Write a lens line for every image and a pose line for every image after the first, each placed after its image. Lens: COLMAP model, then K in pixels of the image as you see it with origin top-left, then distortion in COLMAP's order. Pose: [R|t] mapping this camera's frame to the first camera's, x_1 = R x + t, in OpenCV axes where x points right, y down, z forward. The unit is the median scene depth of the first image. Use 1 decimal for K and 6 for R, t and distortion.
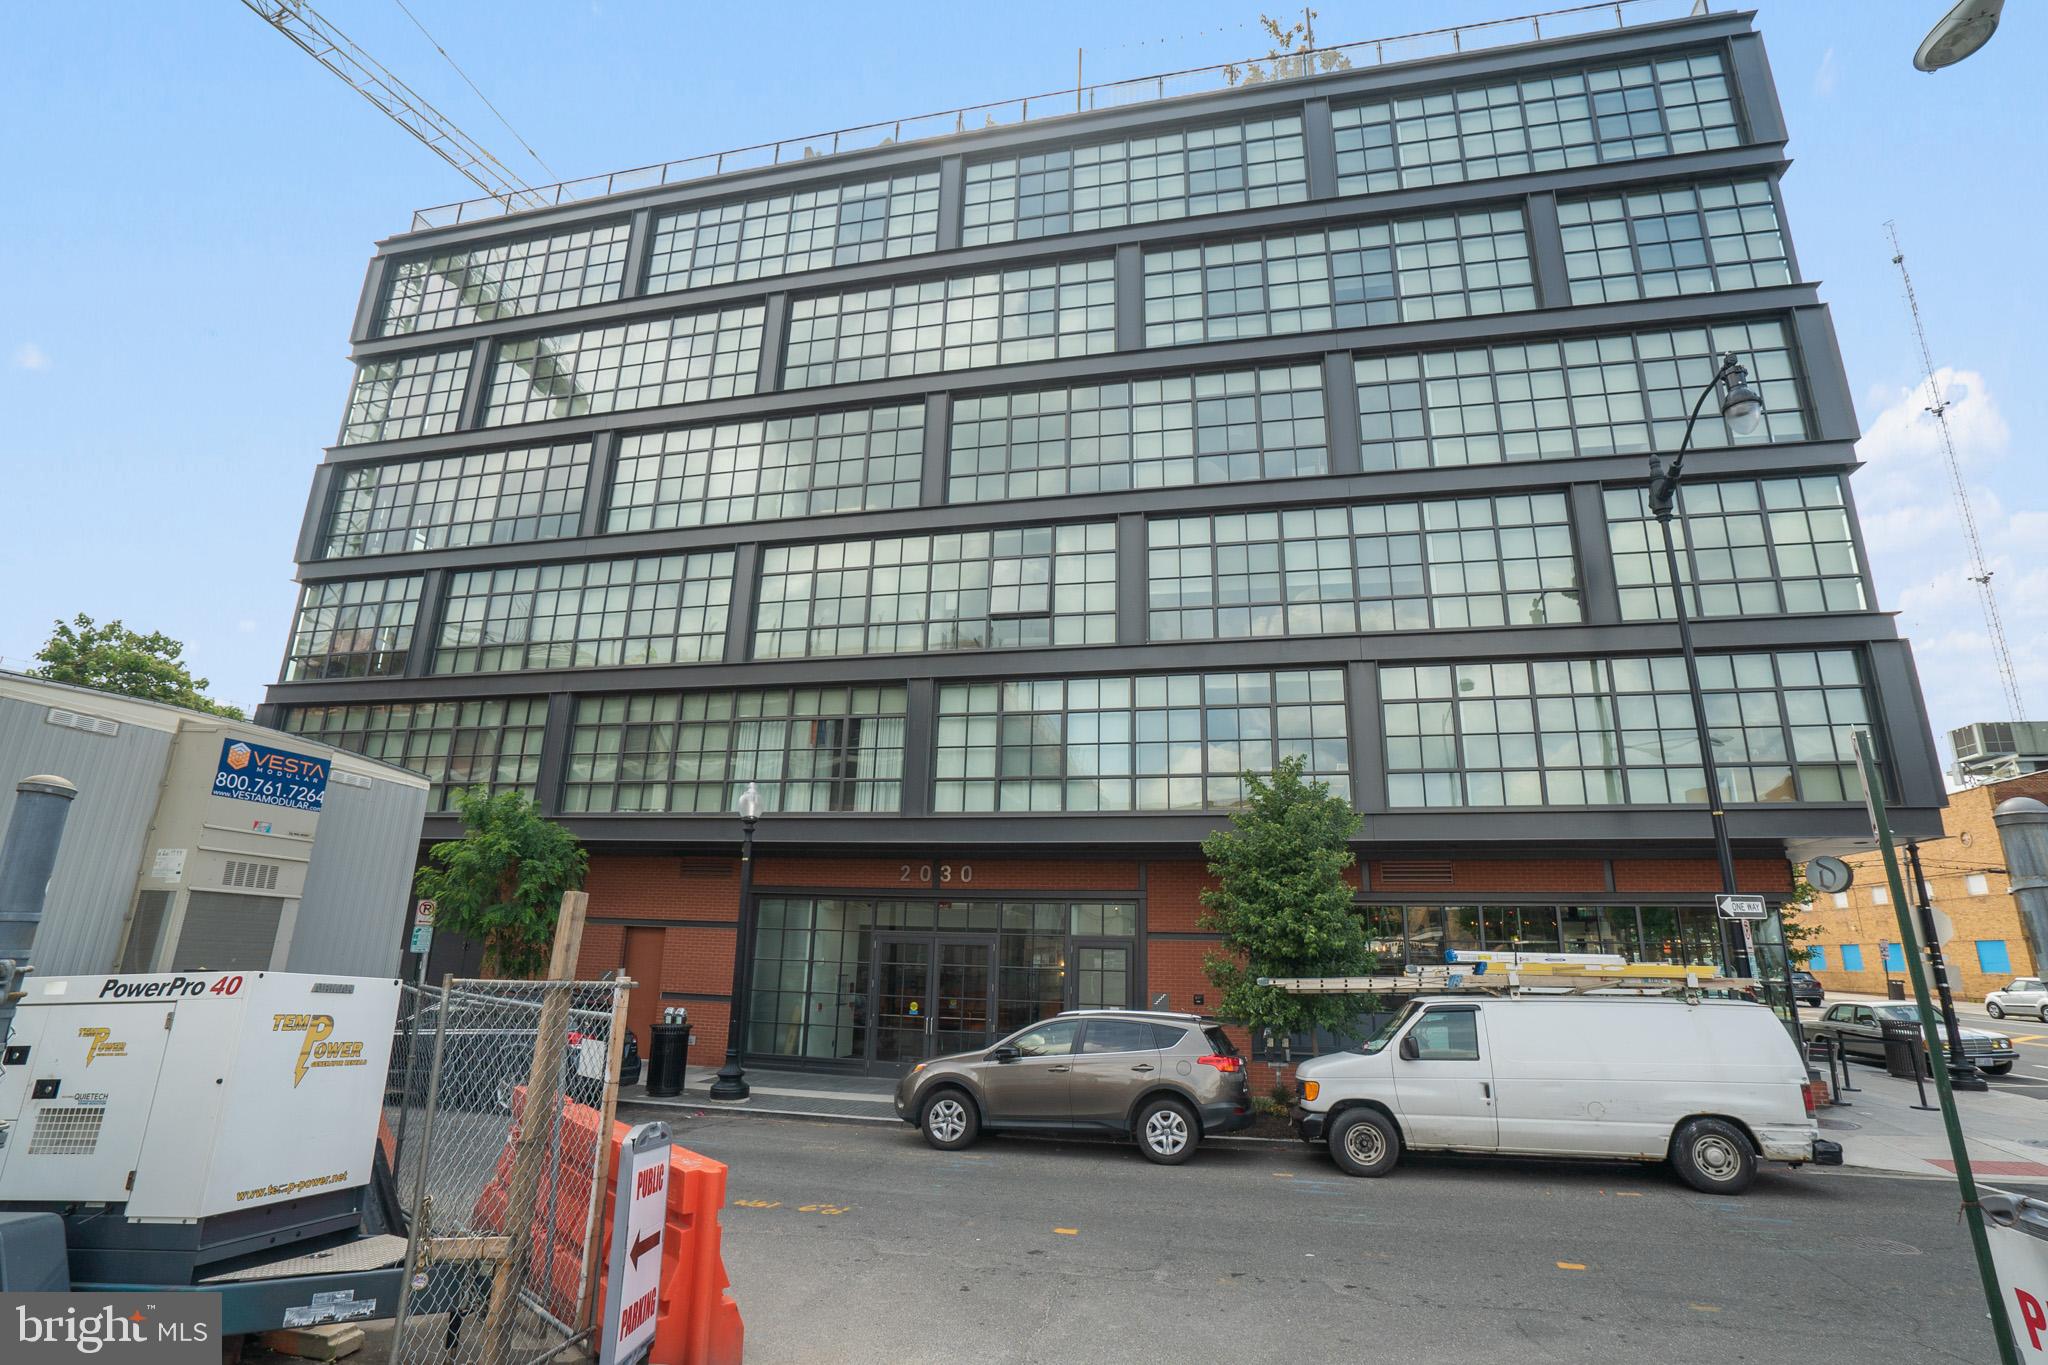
lens RADIAL K [[936.3, 0, 1051.3], [0, 936.3, 716.1], [0, 0, 1]] dist [-0.075085, 0.036122]
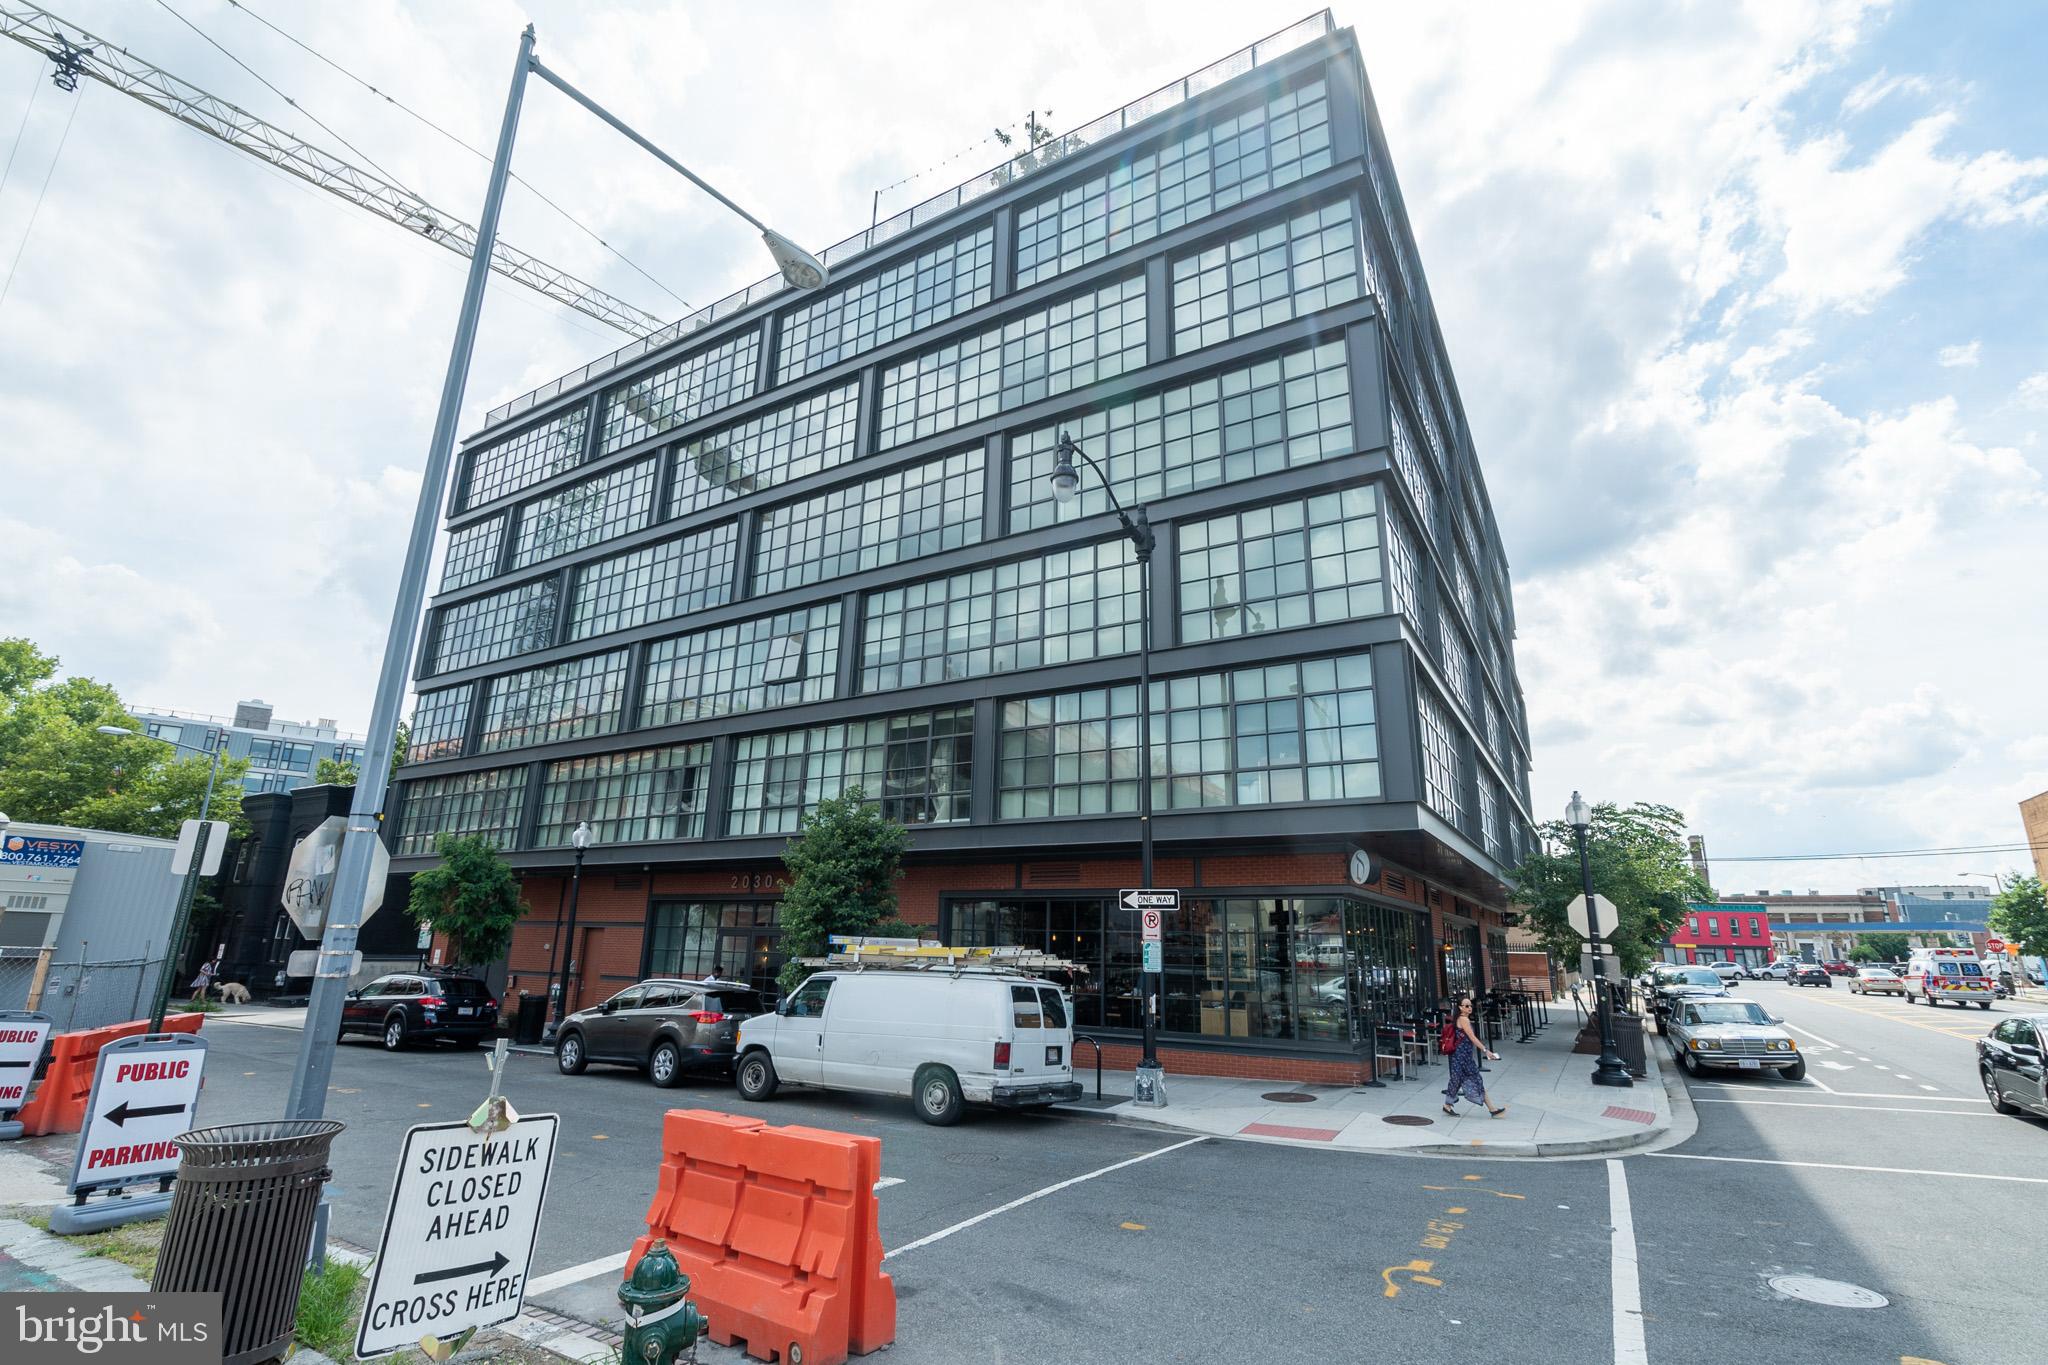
lens RADIAL K [[952.9, 0, 1011.3], [0, 952.9, 683.1], [0, 0, 1]] dist [-0.013996, 0.000961]
pose [[0.939090, -0.095623, -0.330101, 0.262361], [0.086277, 0.995348, -0.042883, -0.007987], [0.332666, 0.011791, 0.942971, -0.053651]]
